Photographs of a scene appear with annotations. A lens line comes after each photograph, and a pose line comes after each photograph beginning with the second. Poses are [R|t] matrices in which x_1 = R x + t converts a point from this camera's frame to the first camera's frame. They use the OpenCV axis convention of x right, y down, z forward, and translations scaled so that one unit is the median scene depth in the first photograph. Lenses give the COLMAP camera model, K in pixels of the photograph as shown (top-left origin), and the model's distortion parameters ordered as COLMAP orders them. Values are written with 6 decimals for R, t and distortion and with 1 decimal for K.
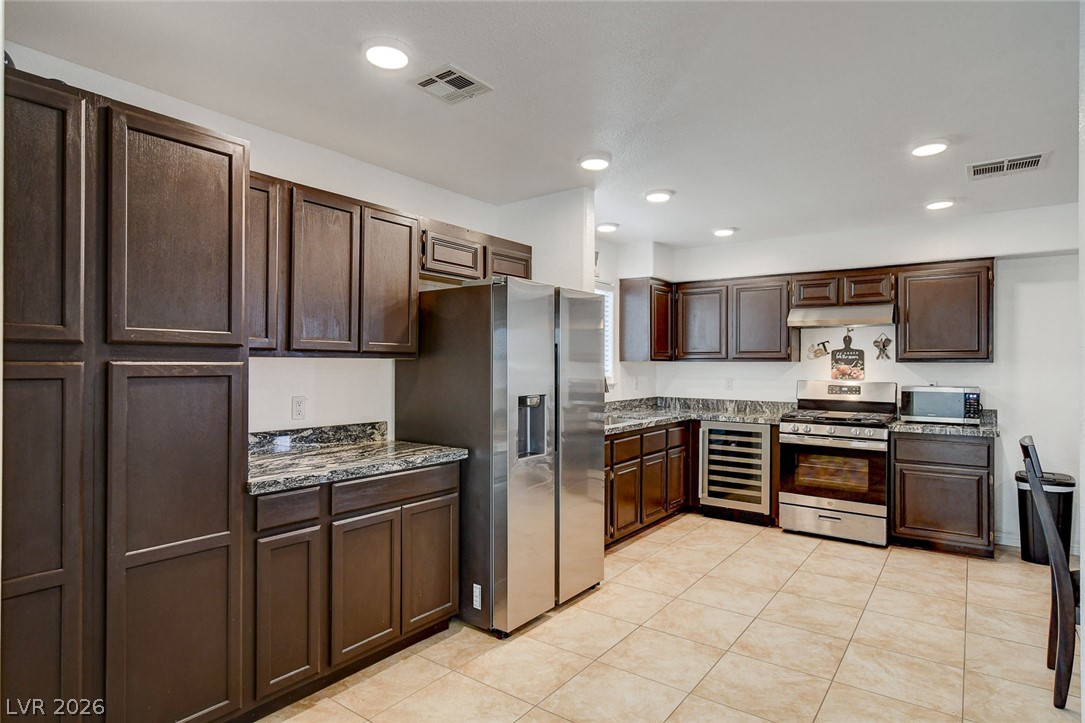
lens RADIAL K [[579.9, 0, 528.4], [0, 579.9, 365.9], [0, 0, 1]] dist [-0.018950, 0.001164]
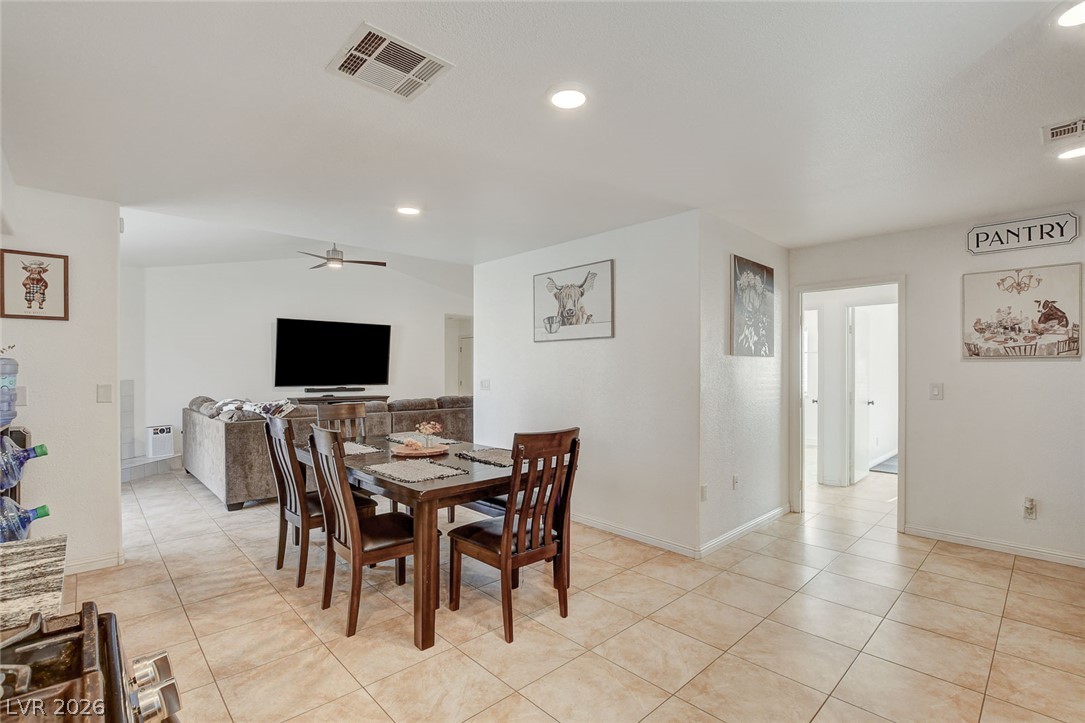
lens RADIAL K [[503.8, 0, 543.9], [0, 503.8, 371.9], [0, 0, 1]] dist [-0.028426, 0.005544]
pose [[-0.987897, -0.003079, 0.155080, 0.406690], [-0.003049, 0.999995, 0.000428, 0.005787], [-0.155081, -0.000050, -0.987902, 1.116948]]
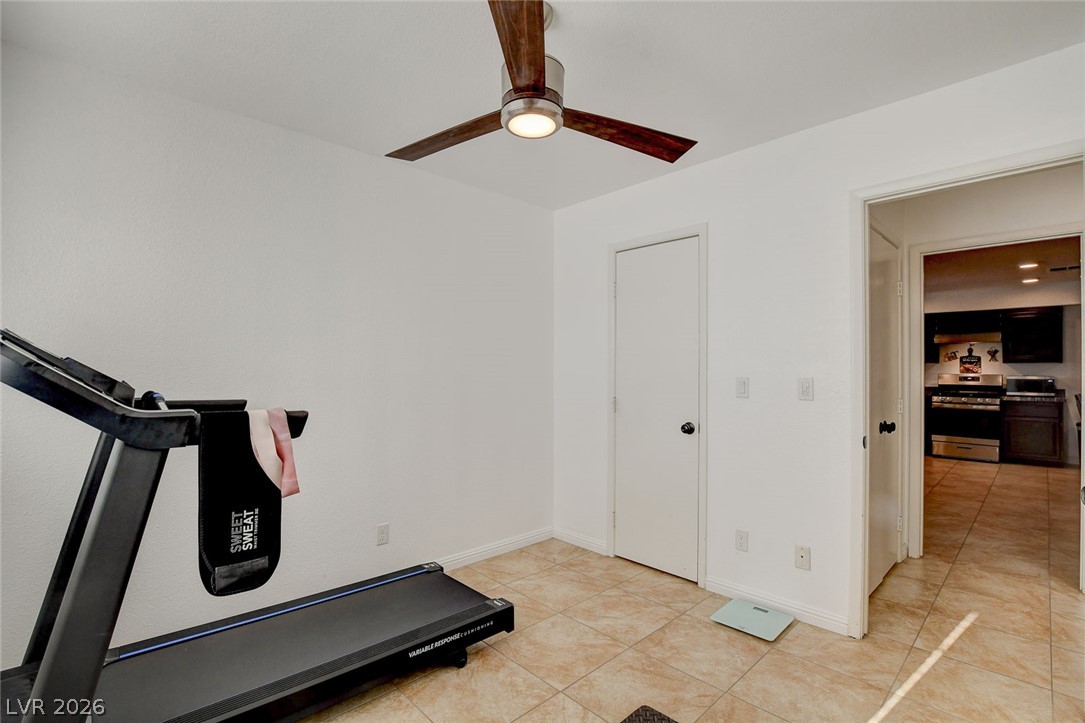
lens RADIAL K [[499.8, 0, 546.5], [0, 499.8, 366.0], [0, 0, 1]] dist [-0.032510, 0.005992]
pose [[0.990386, 0.001809, -0.138316, -0.581020], [-0.002794, 0.999972, -0.006928, 0.017514], [0.138300, 0.007247, 0.990364, -0.731024]]
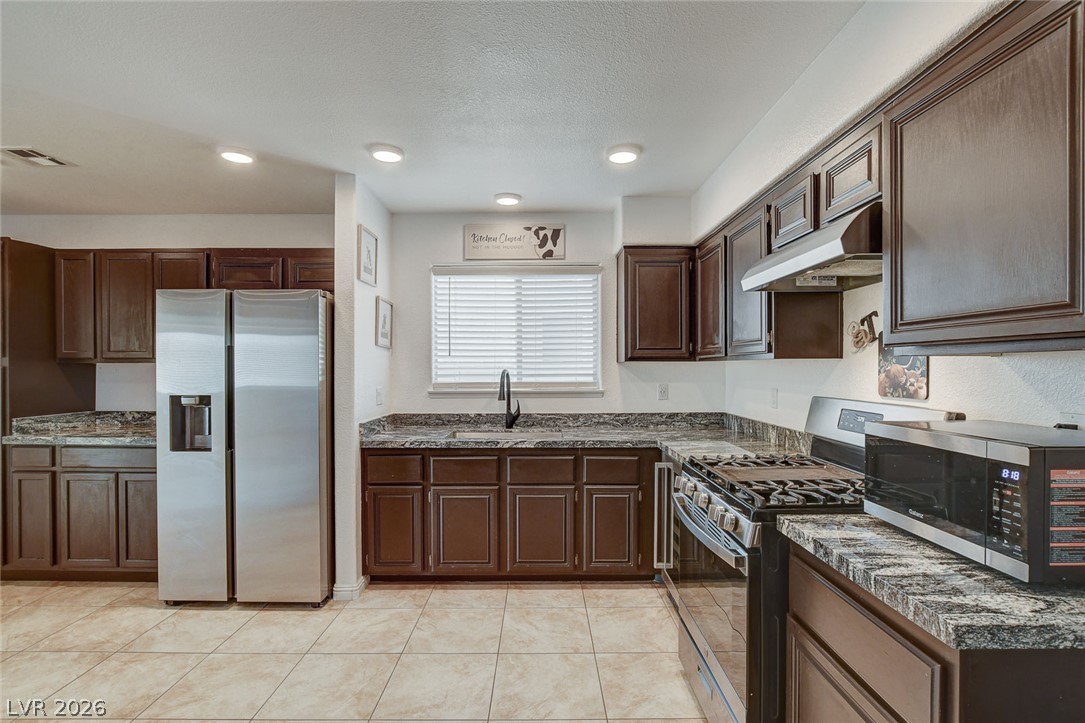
lens RADIAL K [[499.8, 0, 545.2], [0, 499.8, 372.2], [0, 0, 1]] dist [-0.032510, 0.005992]
pose [[0.618937, 0.004327, -0.785429, 0.768462], [0.002653, 0.999968, 0.007599, 0.001233], [0.785436, -0.006787, 0.618906, 0.641412]]
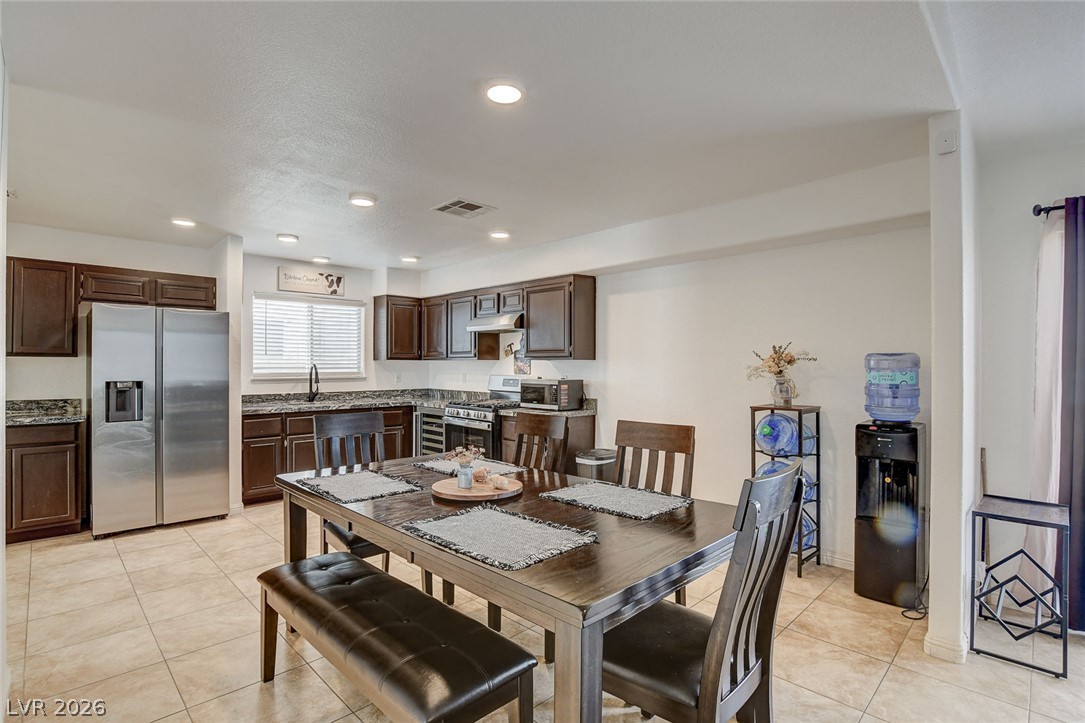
lens RADIAL K [[514.5, 0, 542.7], [0, 514.5, 367.1], [0, 0, 1]] dist [-0.035195, 0.001784]
pose [[0.992005, 0.001802, -0.126190, 0.836960], [-0.001594, 0.999997, 0.001748, 0.007066], [0.126192, -0.001533, 0.992005, -0.101807]]
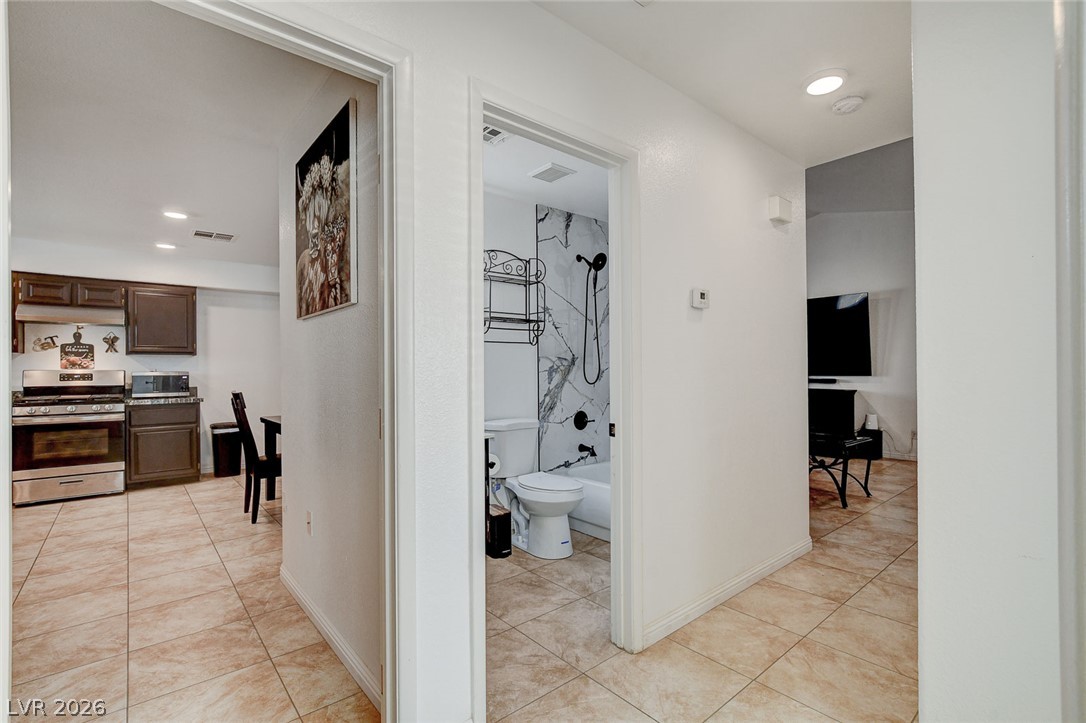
lens RADIAL K [[504.2, 0, 559.1], [0, 504.2, 364.7], [0, 0, 1]] dist [-0.028426, 0.005544]
pose [[0.192526, 0.006914, 0.981267, -0.288392], [0.007300, 0.999937, -0.008478, 0.035051], [-0.981265, 0.008796, 0.192464, -0.195141]]
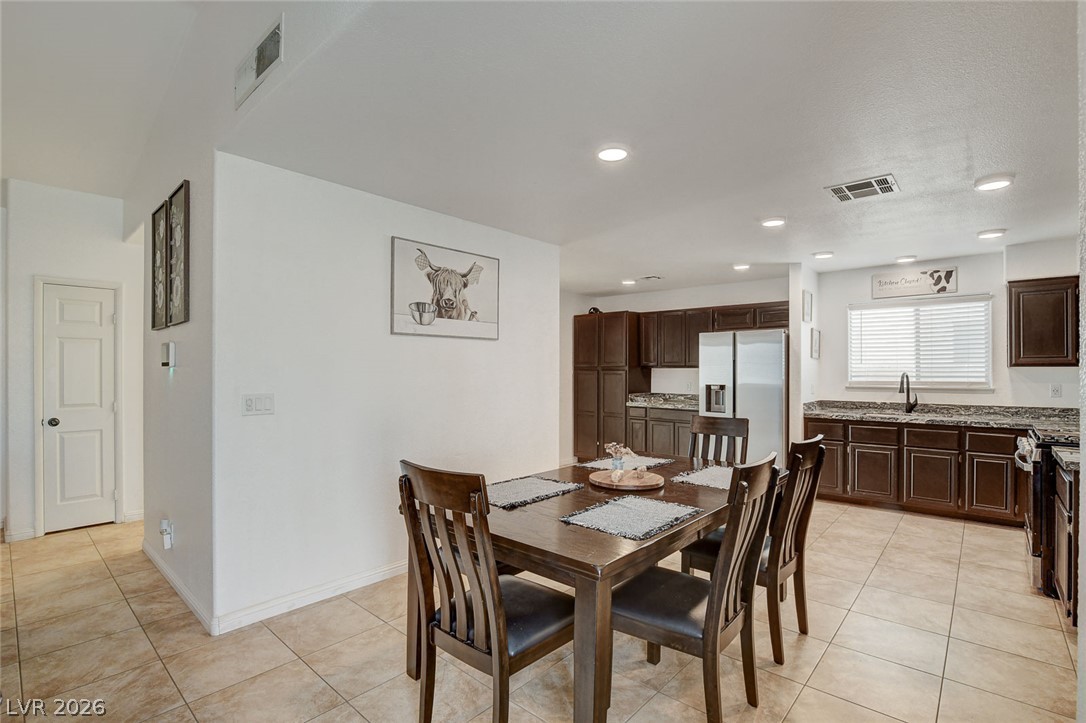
lens RADIAL K [[504.2, 0, 549.1], [0, 504.2, 368.2], [0, 0, 1]] dist [-0.028426, 0.005544]
pose [[-0.065321, -0.003444, -0.997858, 1.313399], [0.001072, 0.999993, -0.003522, -0.003820], [0.997864, -0.001300, -0.065317, 0.333381]]
